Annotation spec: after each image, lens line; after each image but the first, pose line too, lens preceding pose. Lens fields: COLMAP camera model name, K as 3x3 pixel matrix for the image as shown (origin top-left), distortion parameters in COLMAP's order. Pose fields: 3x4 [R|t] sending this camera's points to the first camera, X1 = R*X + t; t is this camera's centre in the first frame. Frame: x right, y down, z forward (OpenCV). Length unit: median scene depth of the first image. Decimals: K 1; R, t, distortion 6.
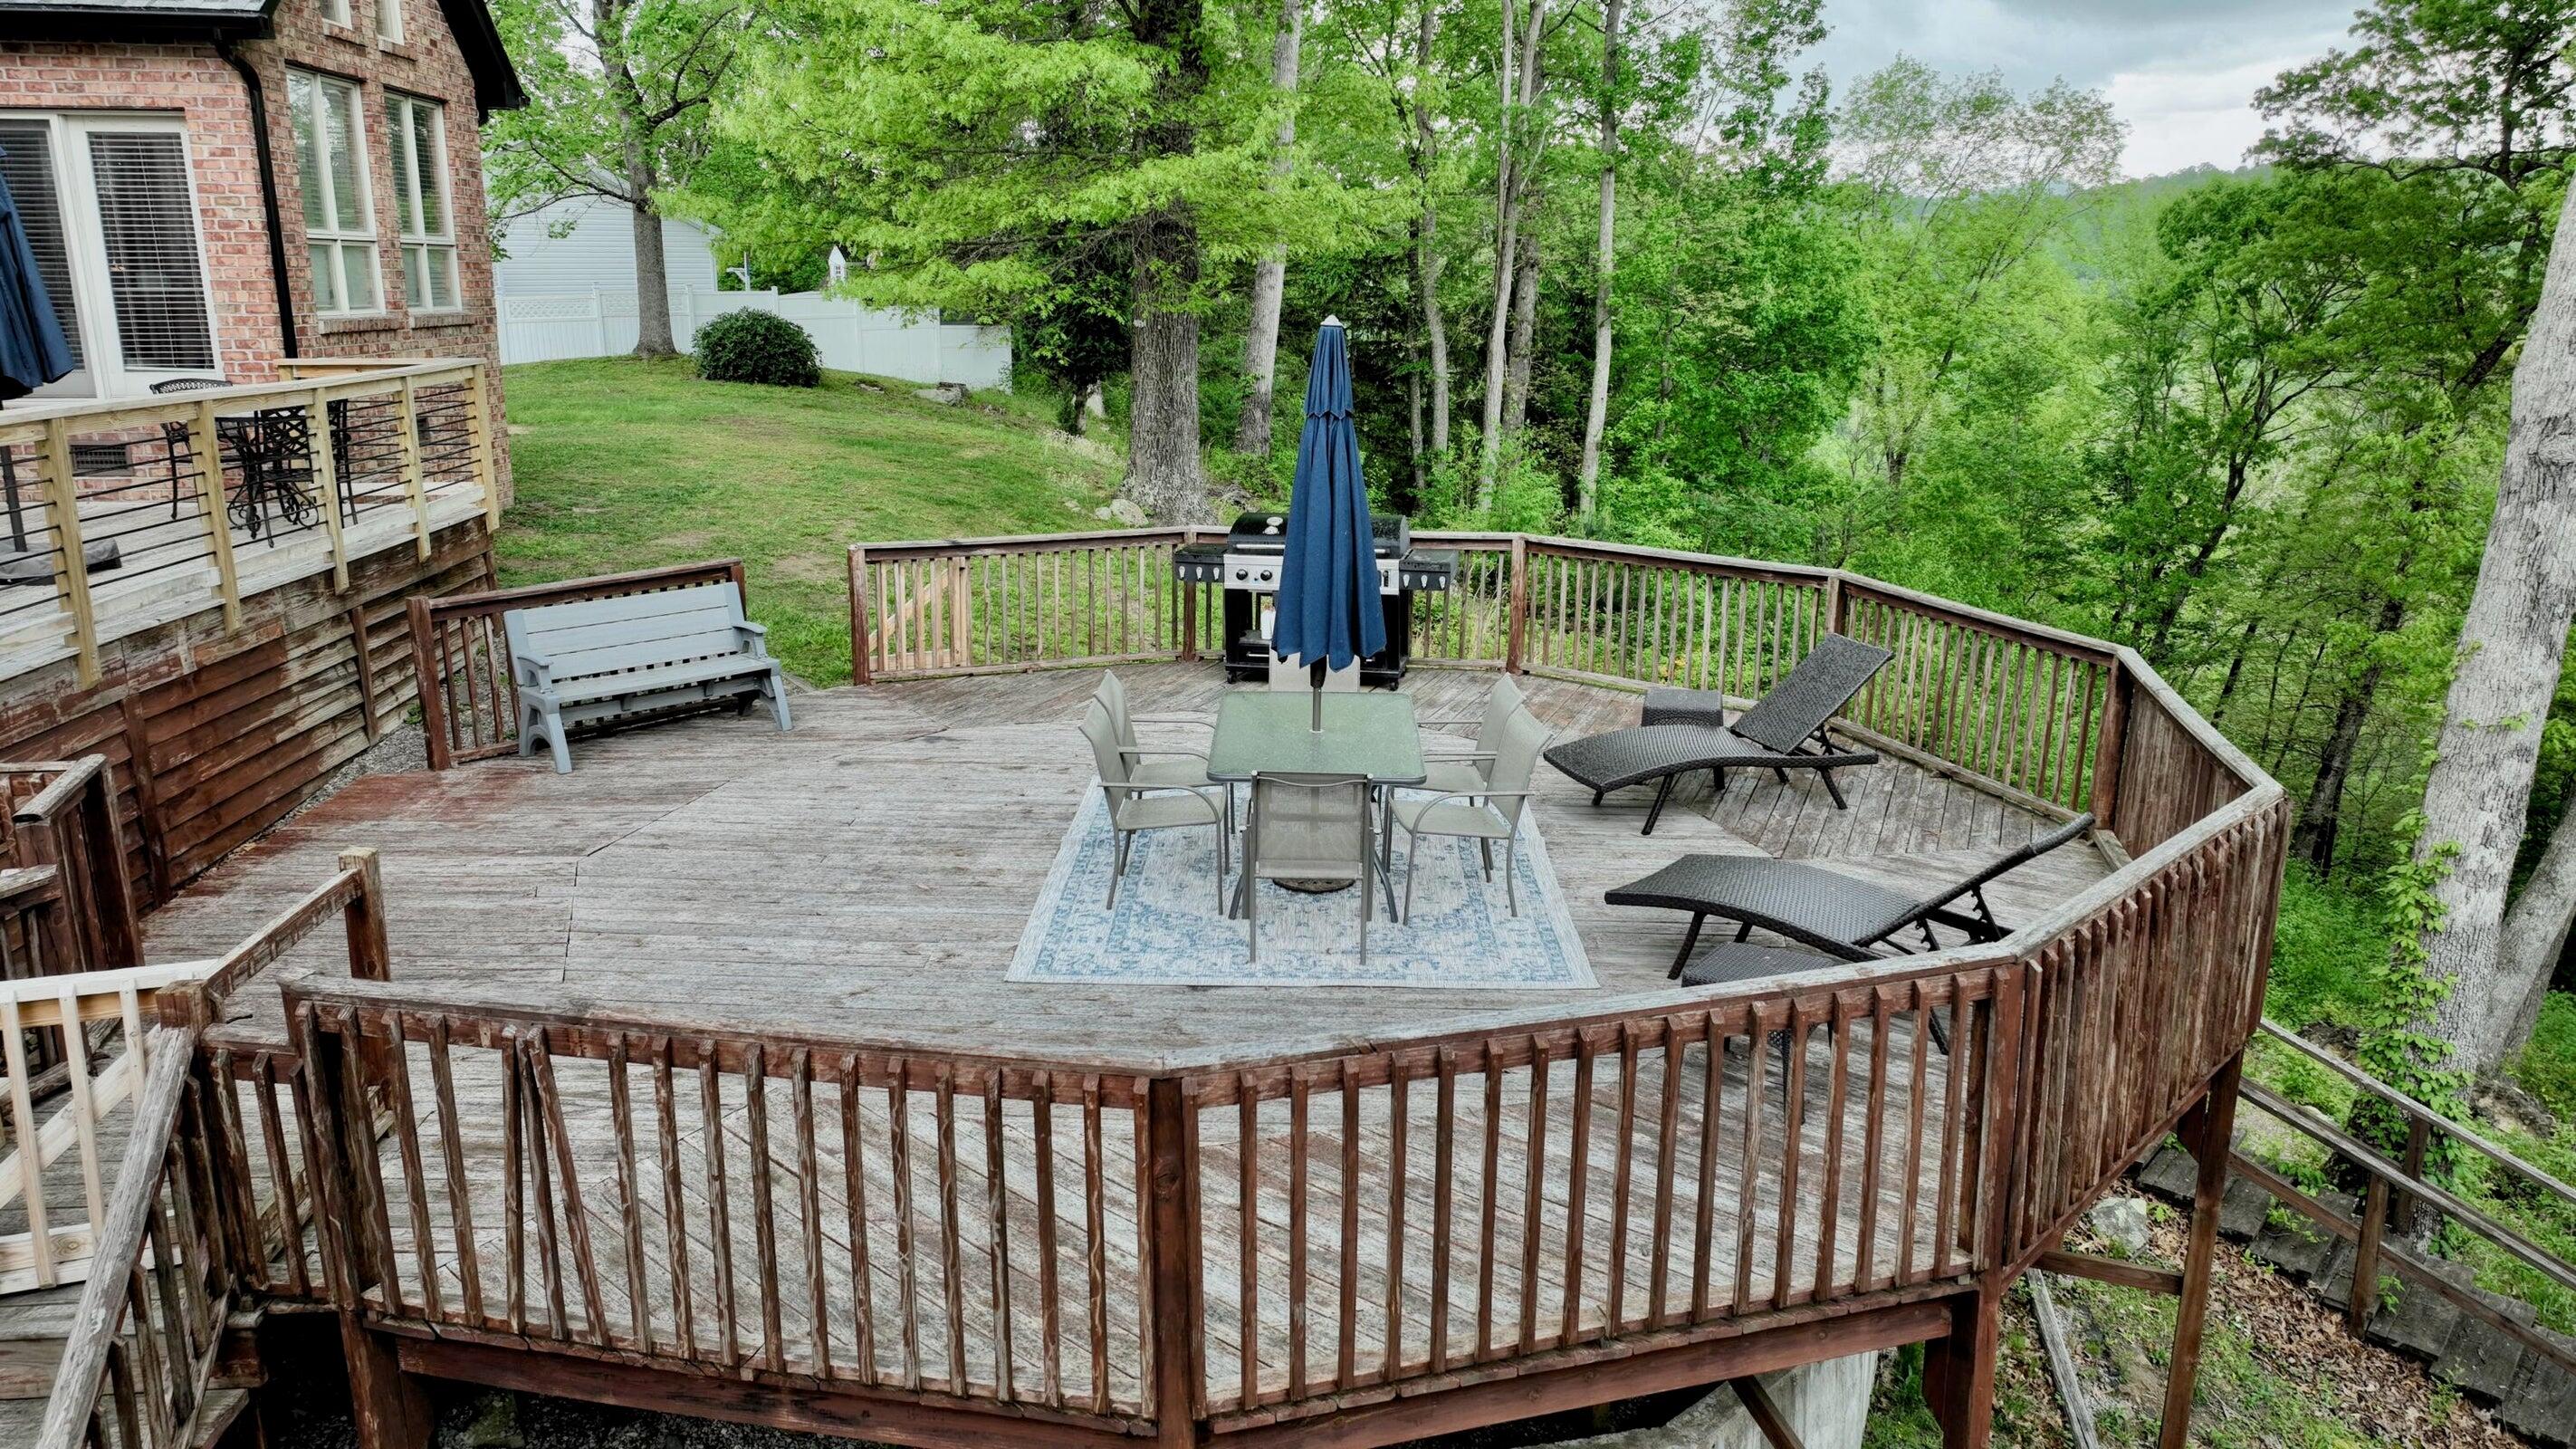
lens RADIAL K [[1809.4, 0, 1303.3], [0, 1809.4, 714.6], [0, 0, 1]] dist [0.001431, 0.012369]
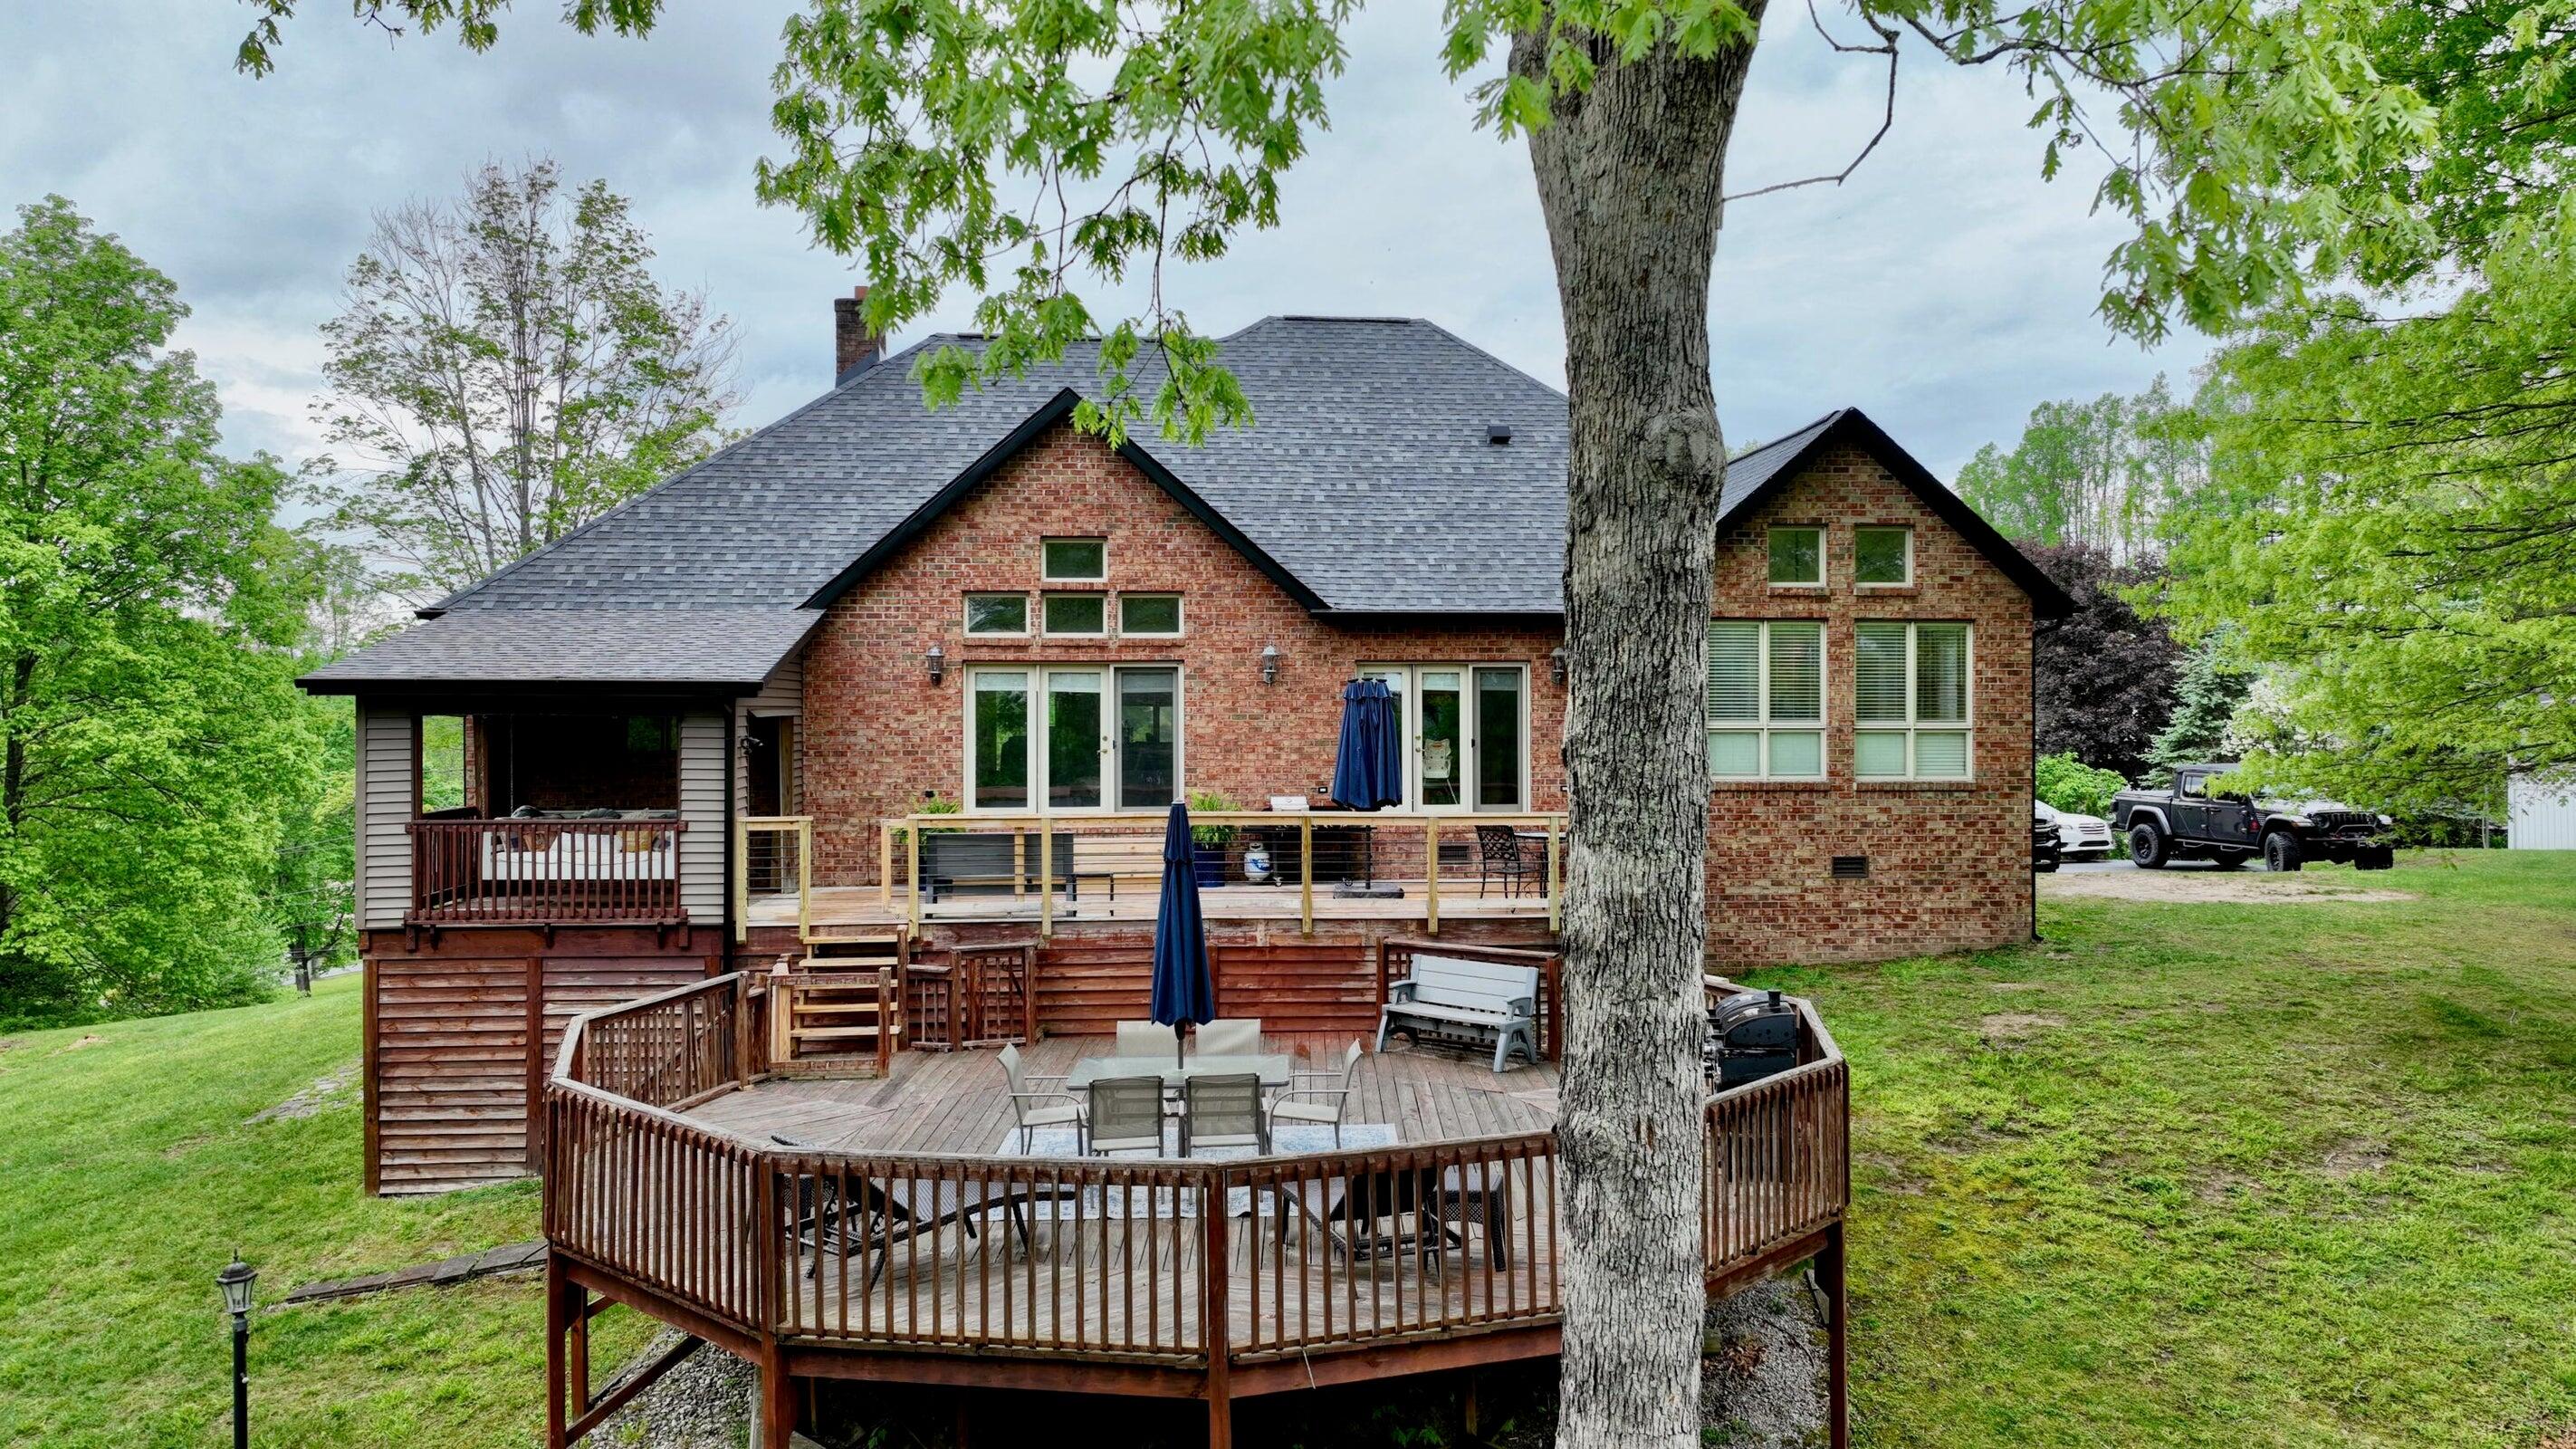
lens RADIAL K [[1809.4, 0, 1287.3], [0, 1809.4, 726.1], [0, 0, 1]] dist [0.001431, 0.012369]
pose [[0.008719, 0.002458, -0.999959, 0.749977], [-0.236293, 0.971682, 0.000328, -0.143428], [0.971643, 0.236281, 0.009053, 0.506473]]
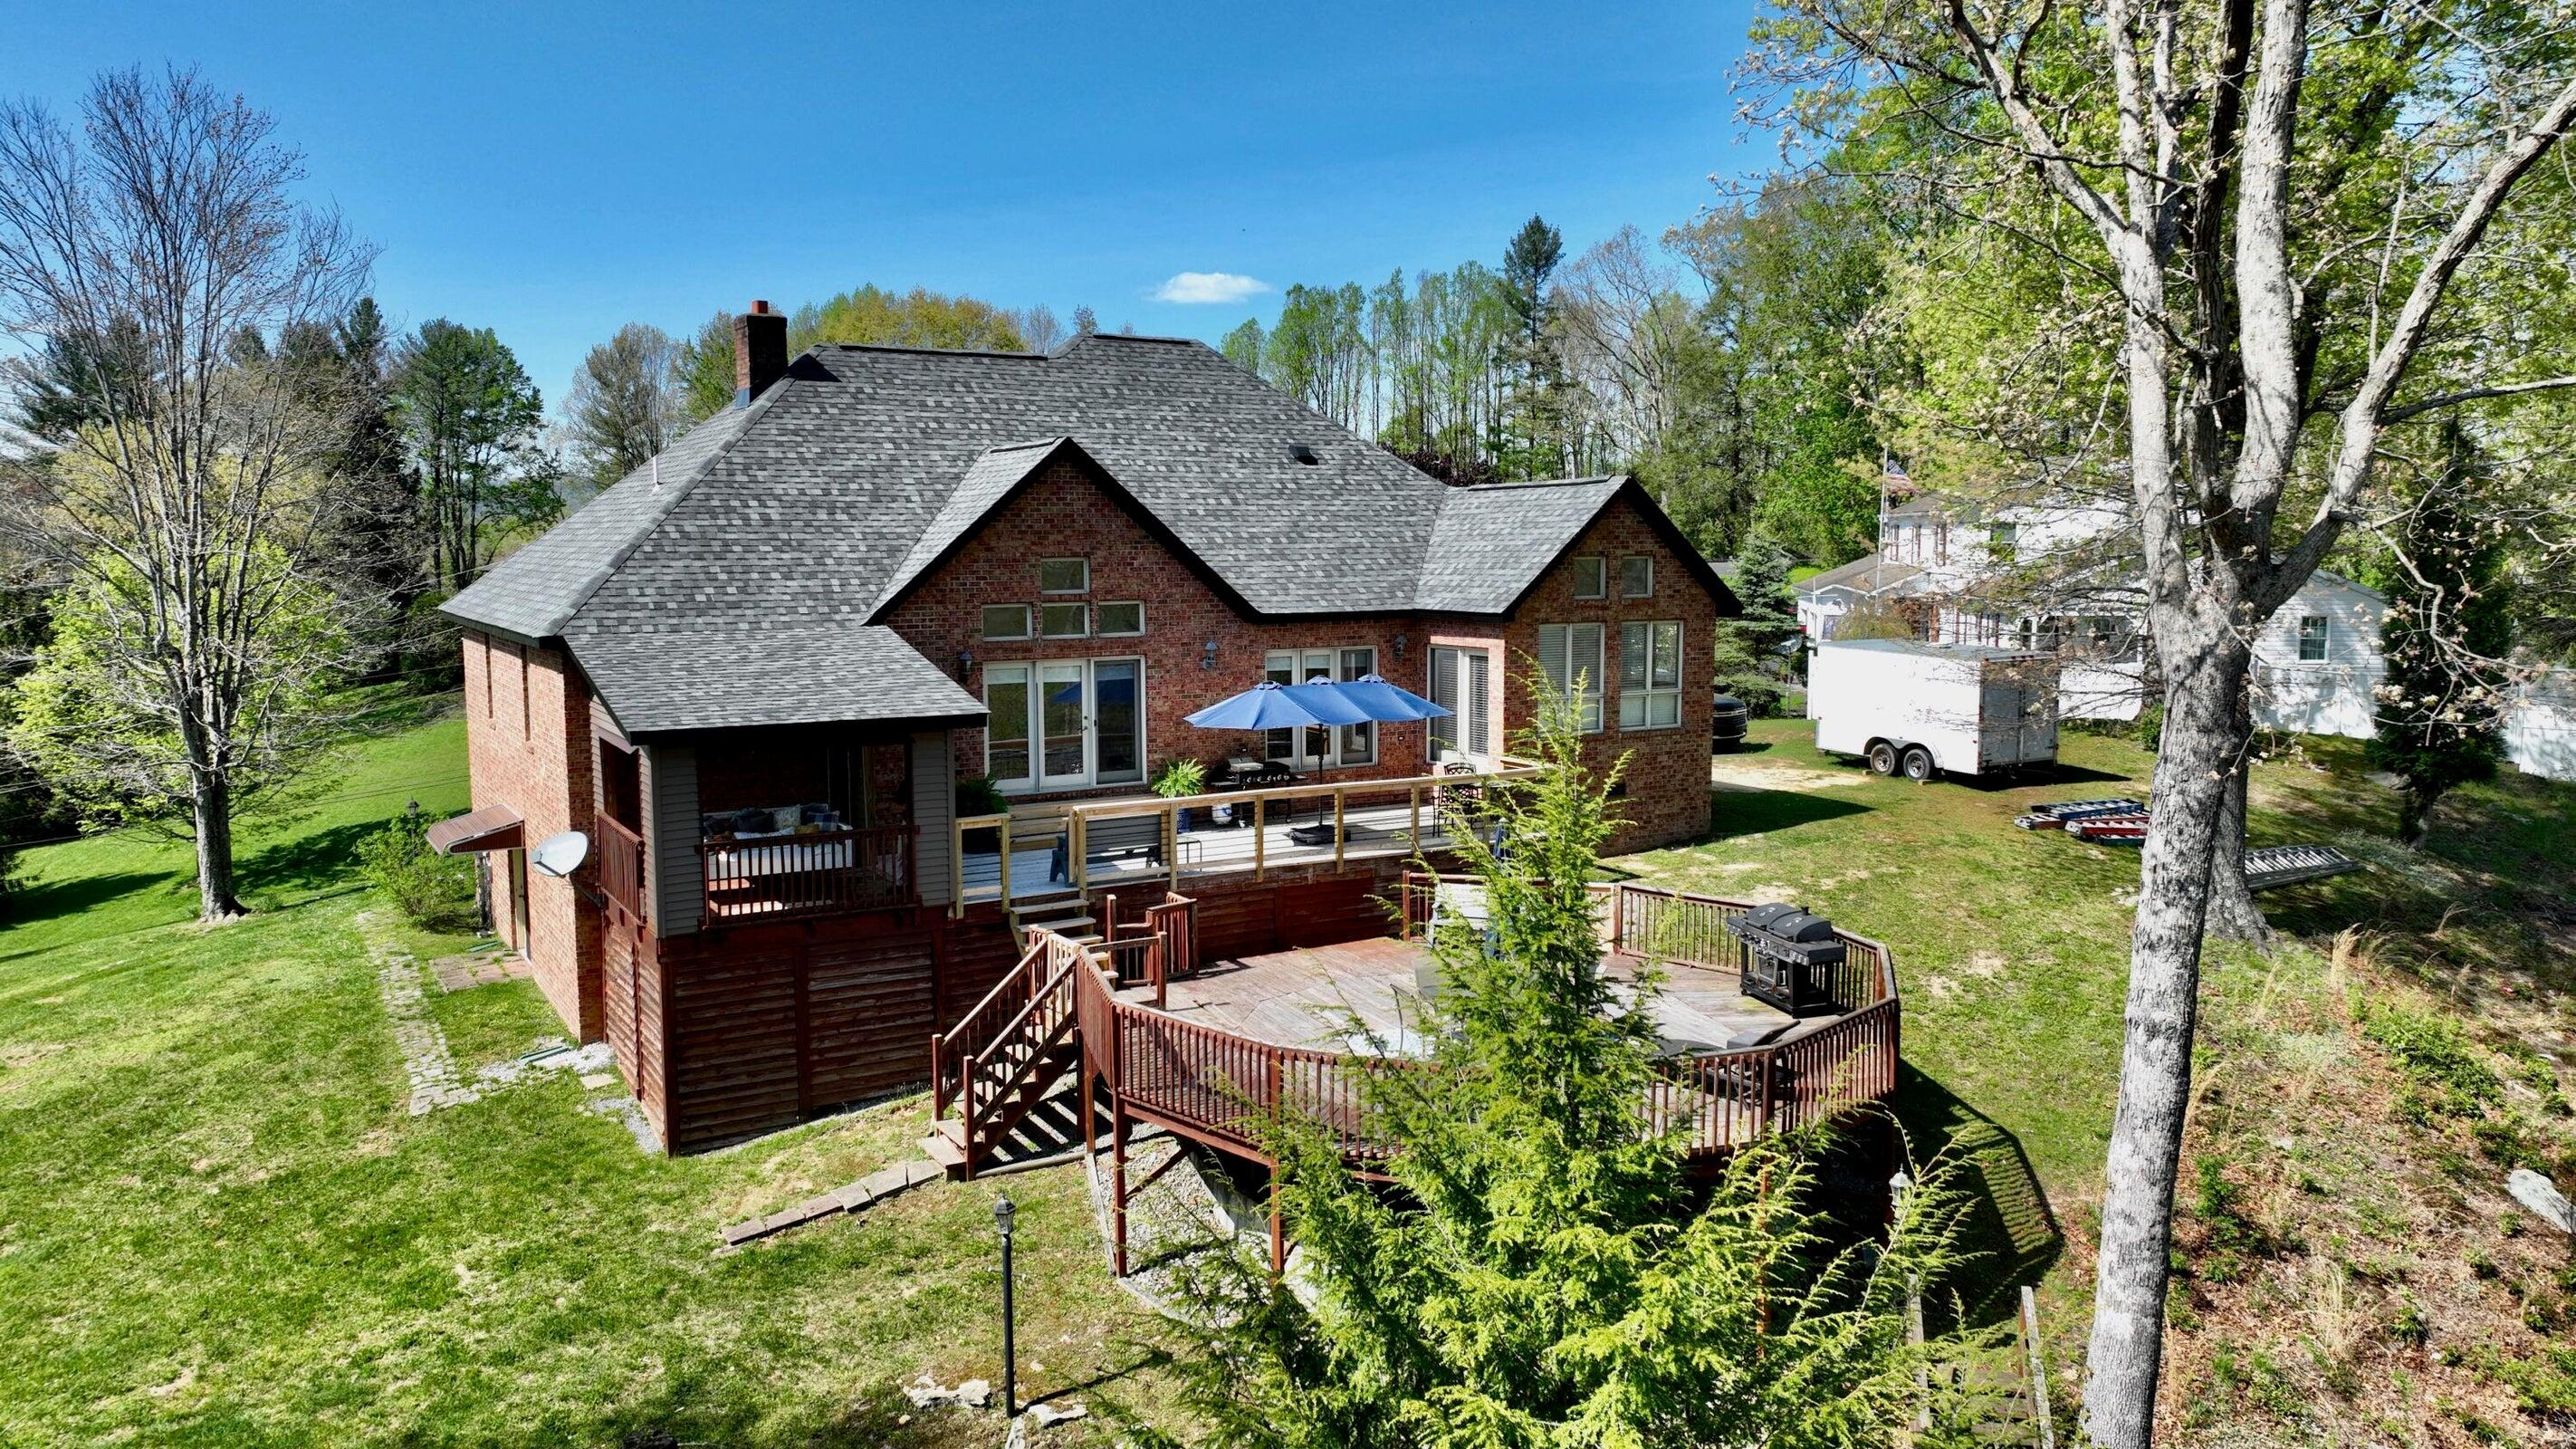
lens RADIAL K [[1809.4, 0, 1296.7], [0, 1809.4, 730.6], [0, 0, 1]] dist [0.001431, 0.012369]
pose [[0.447258, 0.093201, -0.889536, 0.969968], [-0.209220, 0.977865, -0.002739, -0.127299], [0.869591, 0.187334, 0.456857, -0.176852]]
